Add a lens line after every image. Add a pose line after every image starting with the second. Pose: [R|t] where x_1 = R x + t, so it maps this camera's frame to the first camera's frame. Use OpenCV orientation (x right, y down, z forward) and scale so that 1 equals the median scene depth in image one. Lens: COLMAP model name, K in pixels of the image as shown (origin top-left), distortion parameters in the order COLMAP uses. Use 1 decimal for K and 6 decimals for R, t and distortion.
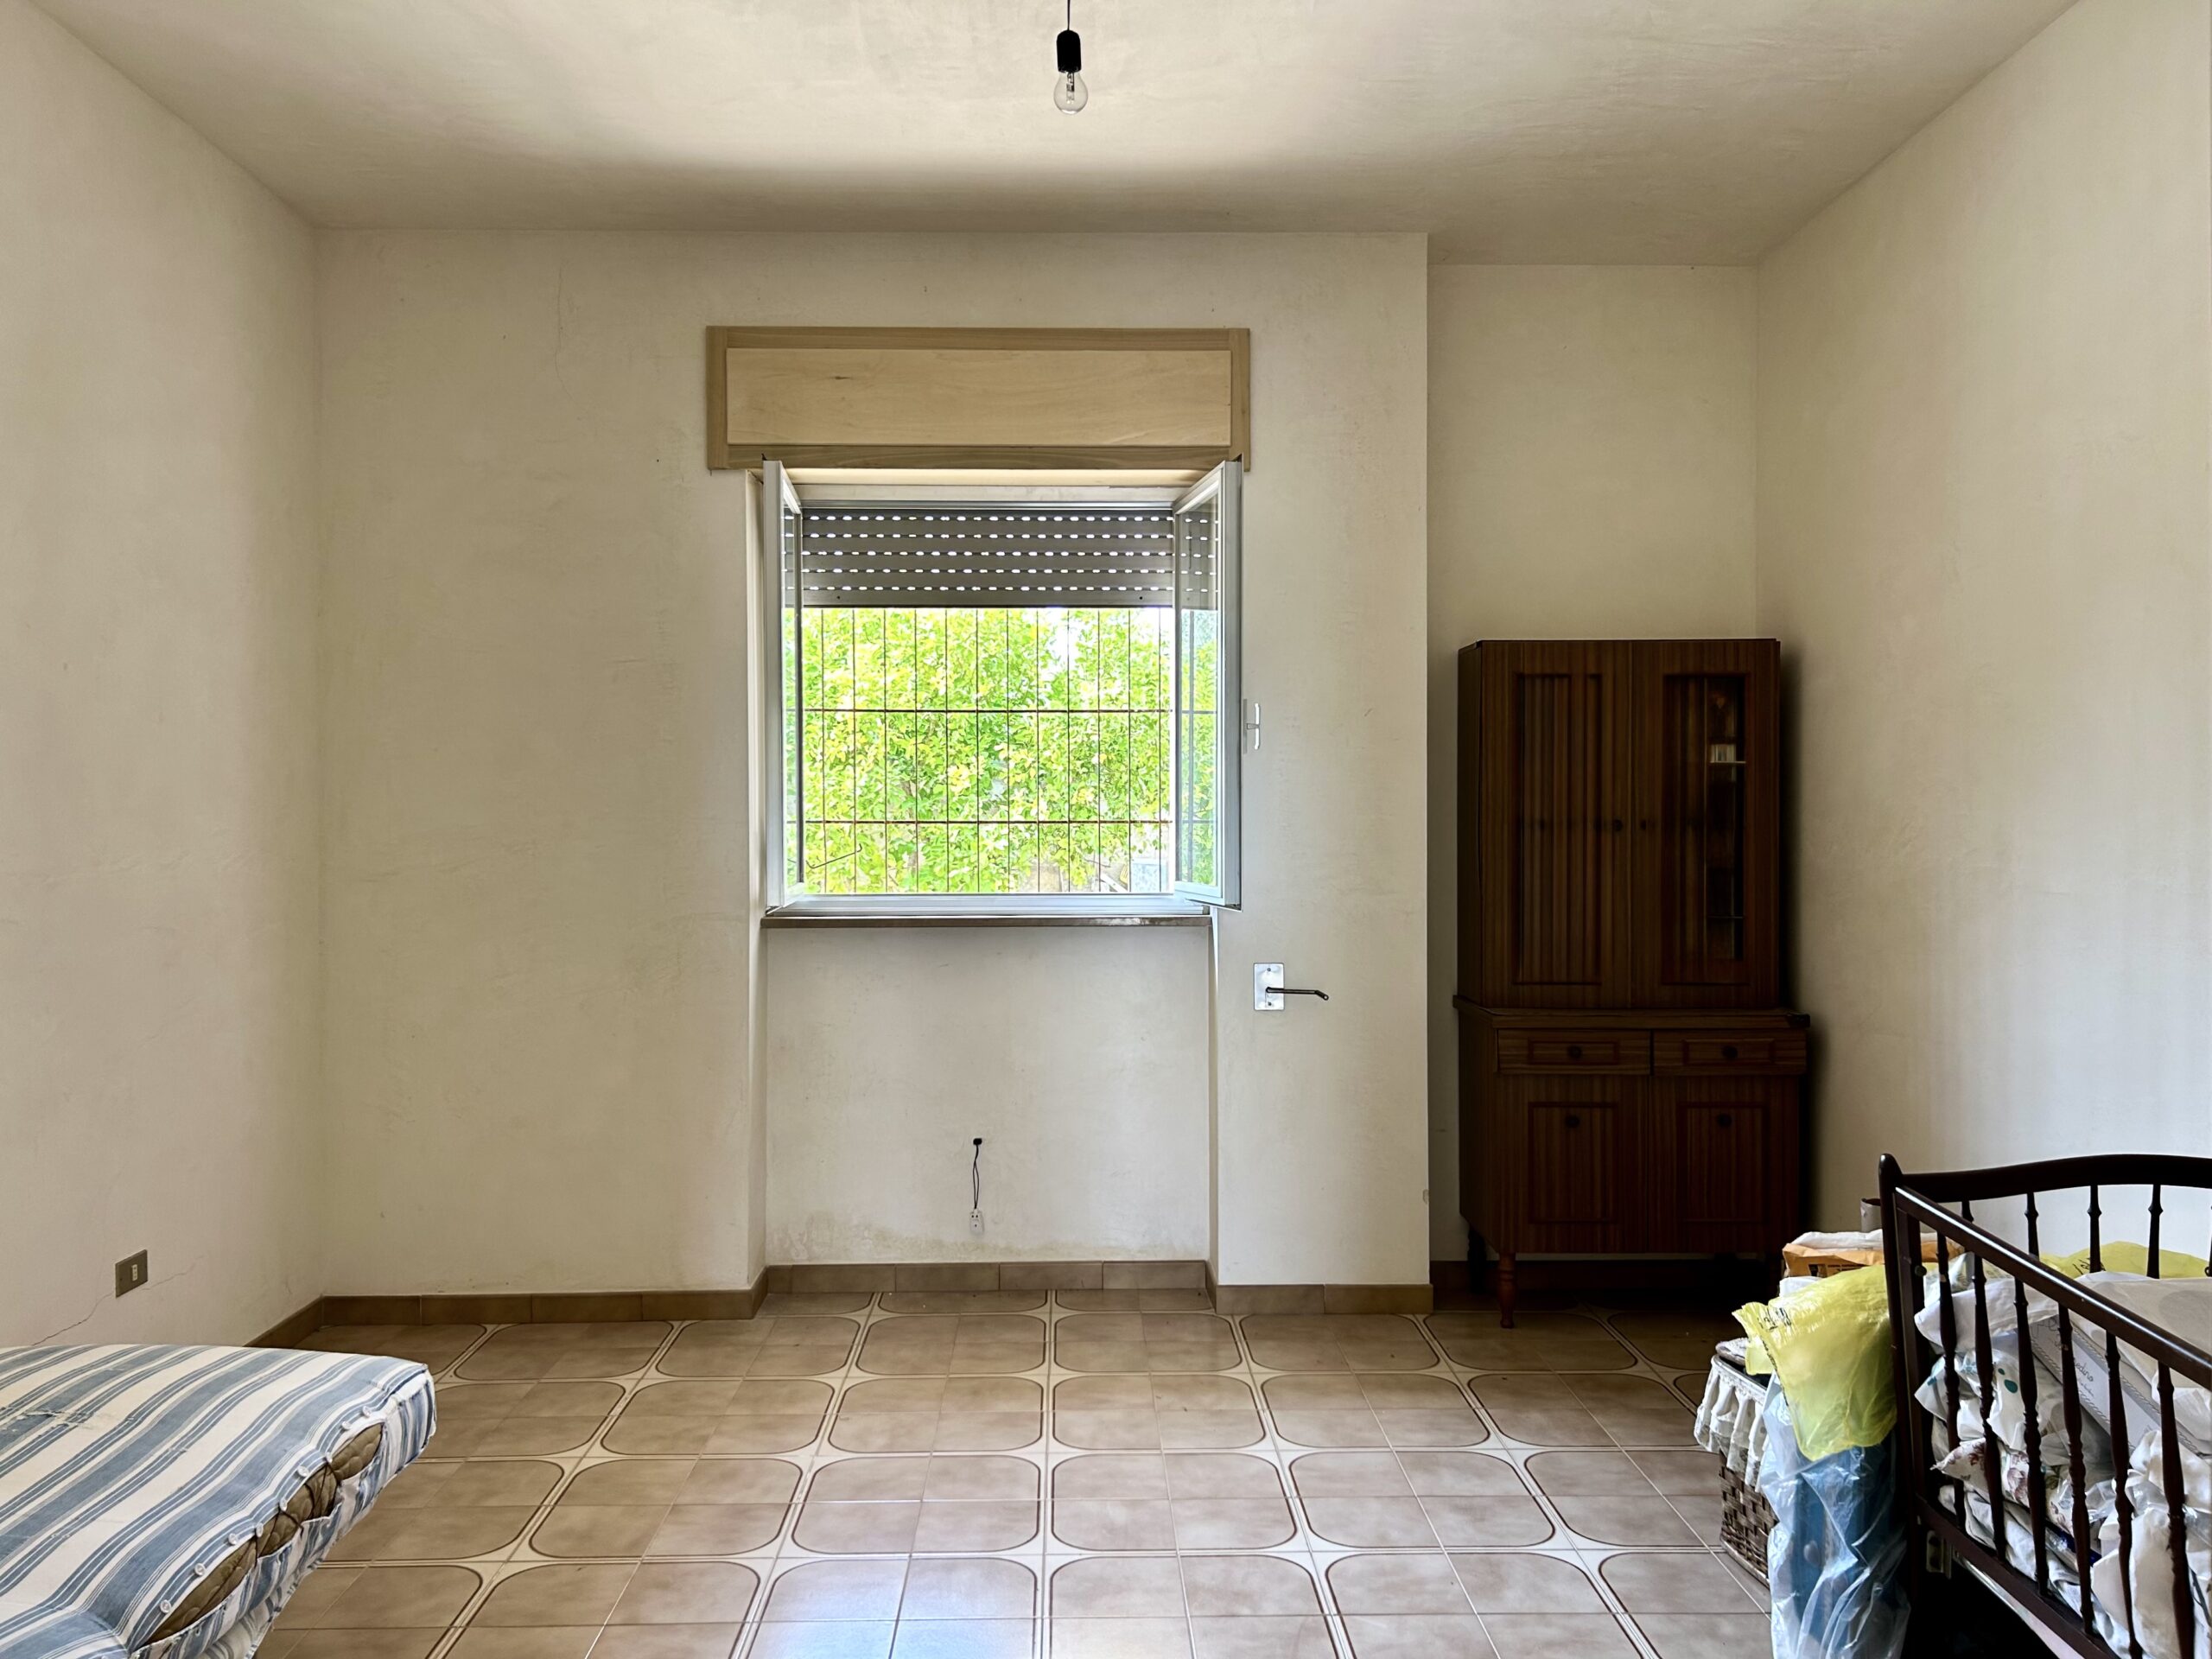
lens RADIAL K [[1708.8, 0, 1106.0], [0, 1708.8, 829.5], [0, 0, 1]] dist [0.055198, -0.065205]
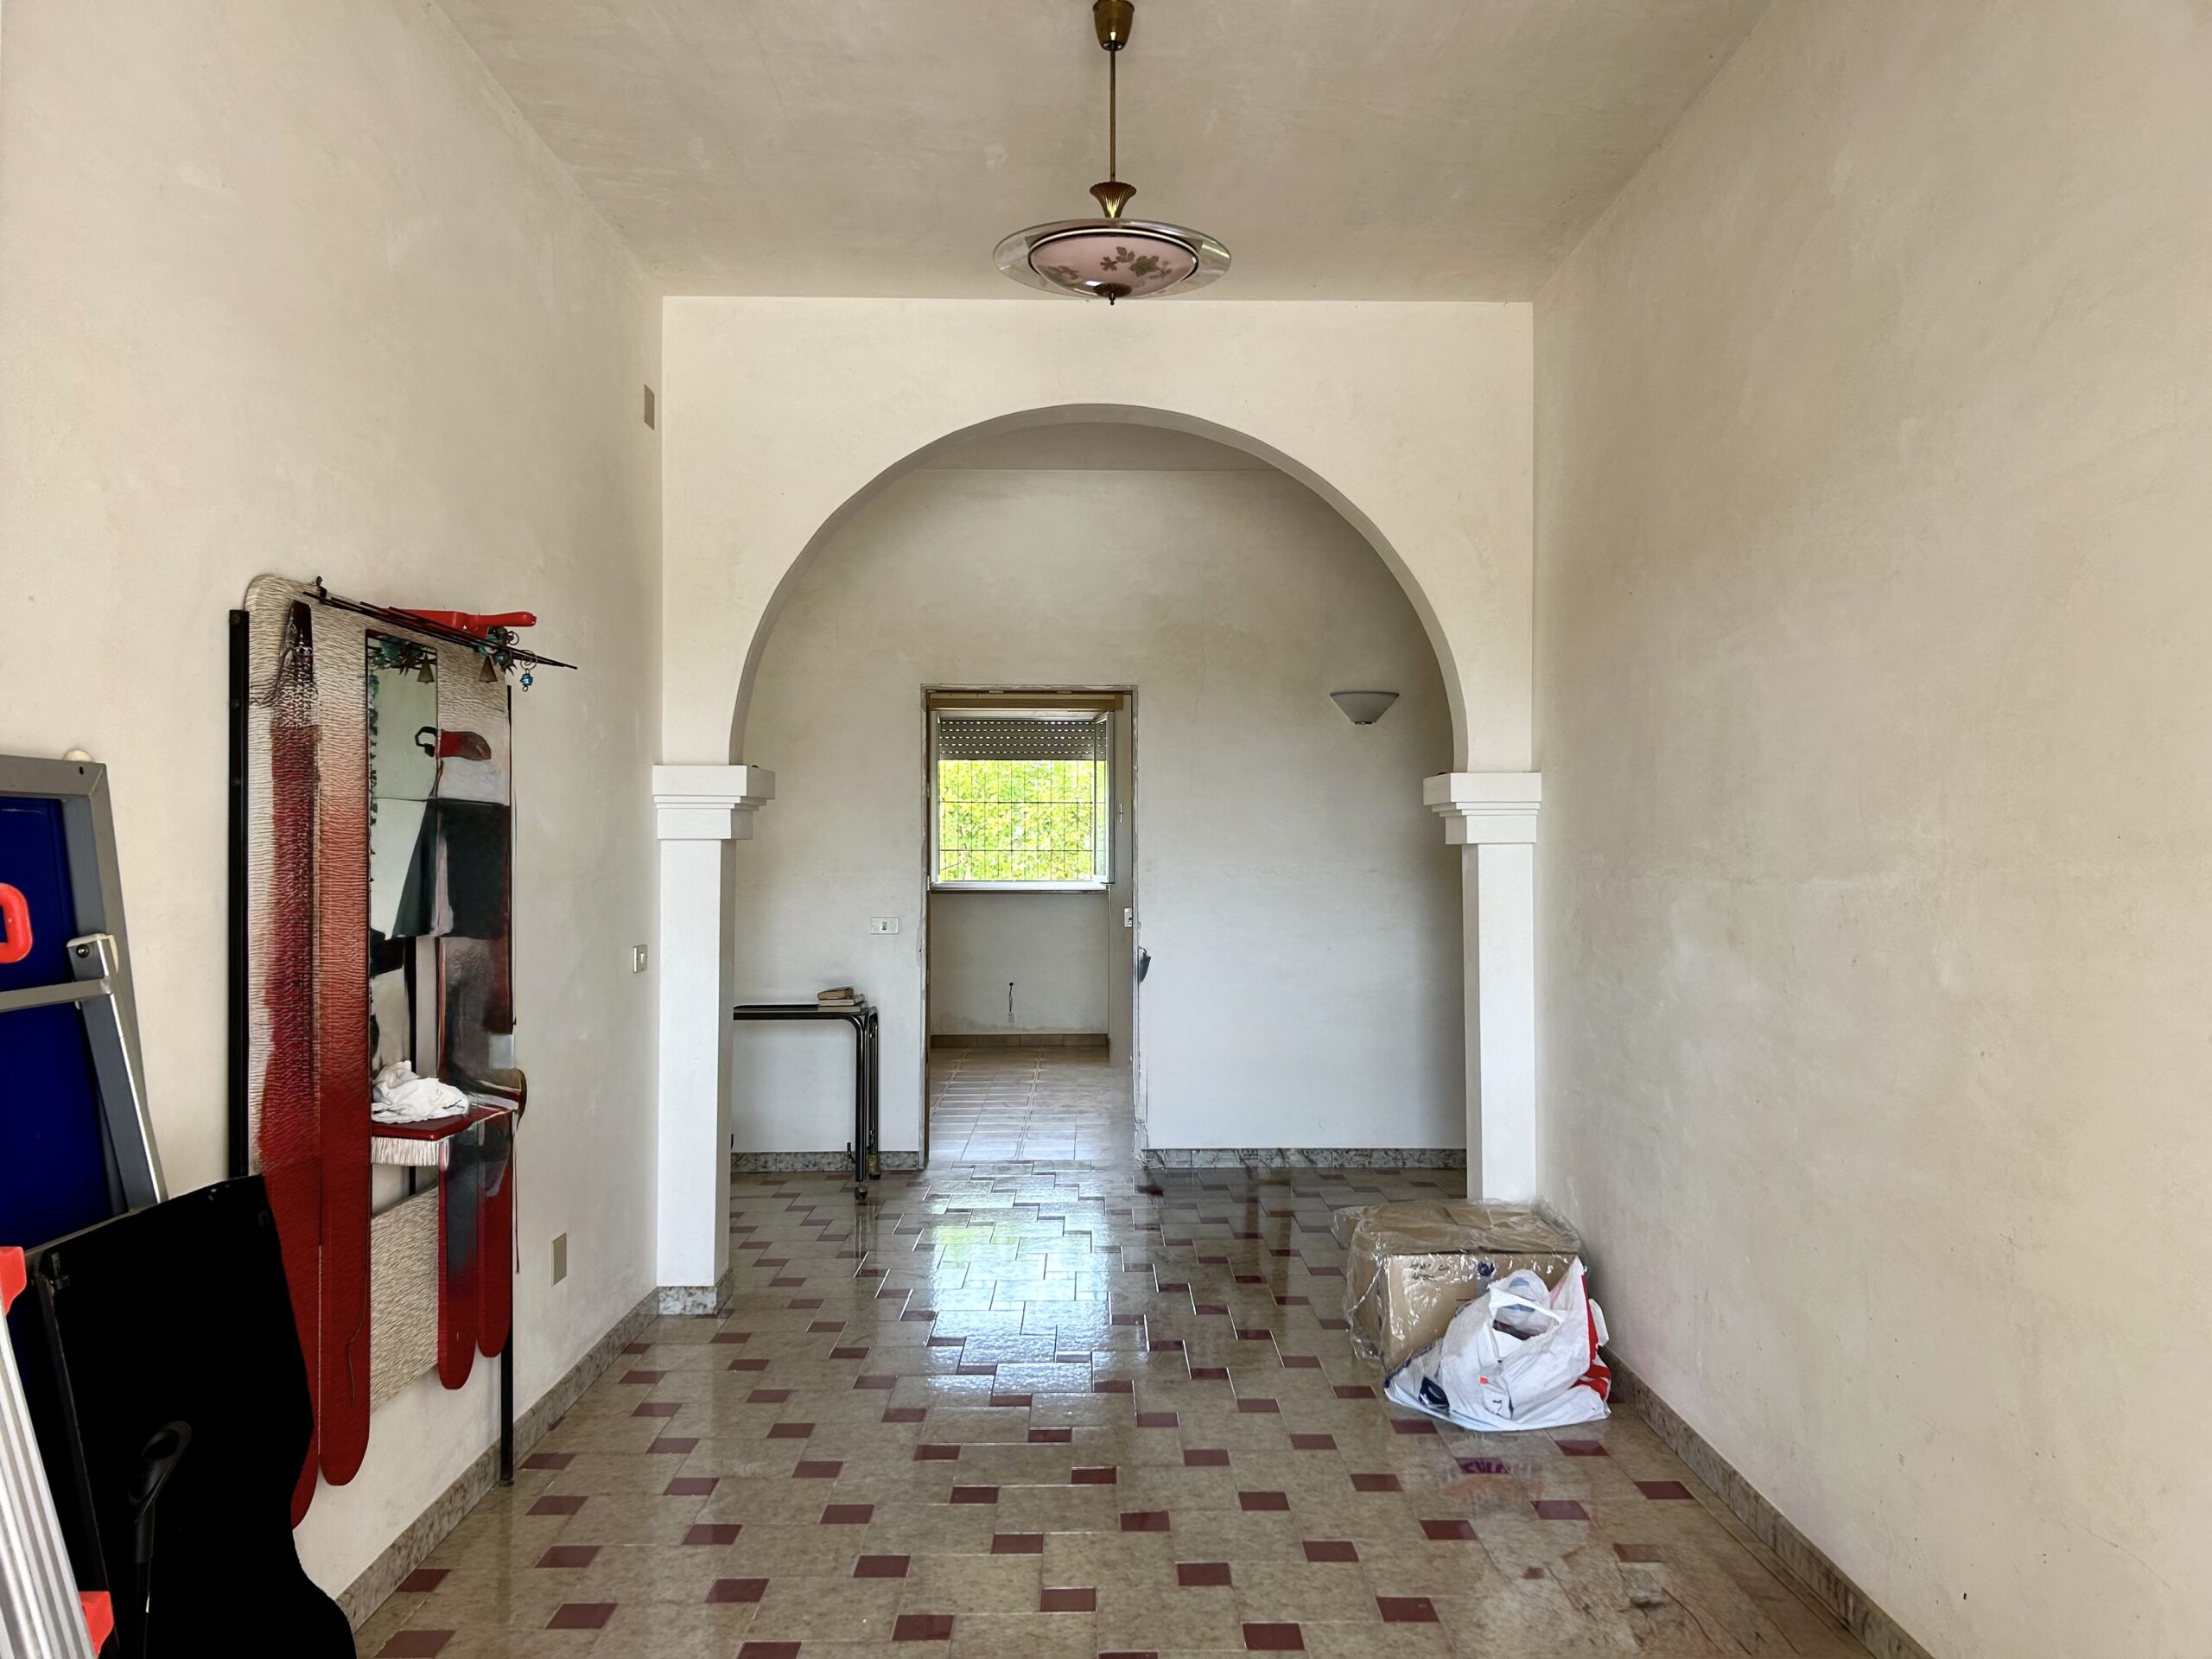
lens RADIAL K [[1708.8, 0, 1106.0], [0, 1708.8, 829.5], [0, 0, 1]] dist [0.055198, -0.065205]
pose [[0.999934, 0.001506, -0.011385, 0.084072], [-0.001739, 0.999788, -0.020506, 0.014824], [0.011352, 0.020525, 0.999725, -1.383642]]
